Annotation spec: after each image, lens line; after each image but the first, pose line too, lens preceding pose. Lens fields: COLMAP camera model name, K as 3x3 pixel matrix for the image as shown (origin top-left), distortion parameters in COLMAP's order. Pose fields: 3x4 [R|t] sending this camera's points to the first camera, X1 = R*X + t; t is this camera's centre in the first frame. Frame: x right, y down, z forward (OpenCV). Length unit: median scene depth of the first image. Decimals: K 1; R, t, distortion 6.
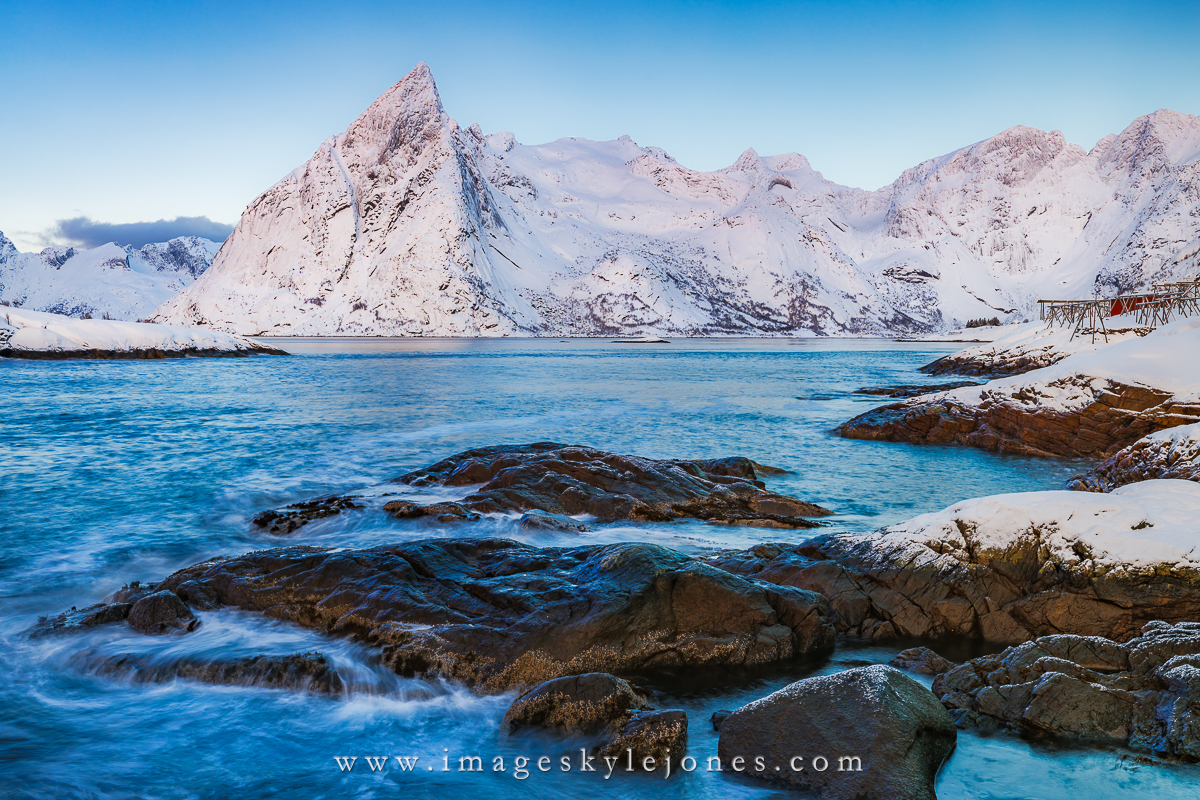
lens RADIAL K [[1013.7, 0, 600.0], [0, 1013.7, 400.0], [0, 0, 1]] dist [-0.005142, 0.011919]
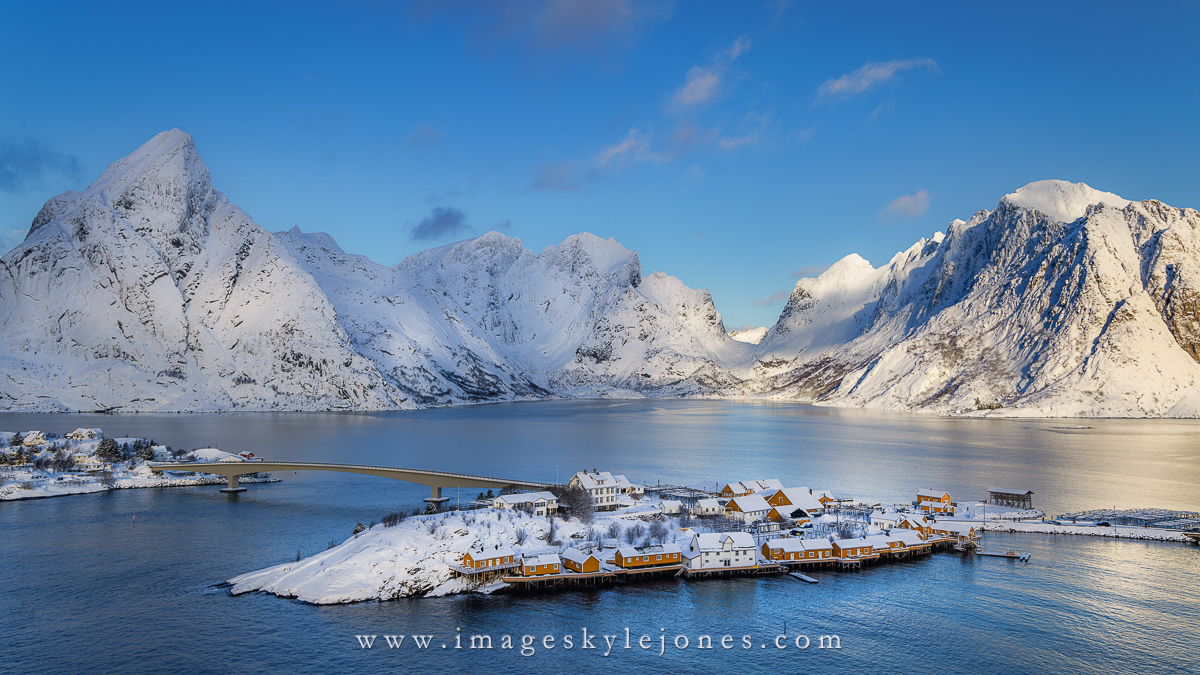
lens RADIAL K [[920.1, 0, 600.0], [0, 920.1, 337.5], [0, 0, 1]] dist [-0.001447, -0.001049]
pose [[0.739958, 0.029765, 0.671994, -0.441745], [0.045174, 0.994566, -0.093795, -0.025709], [-0.671135, 0.099761, 0.734592, 0.073922]]
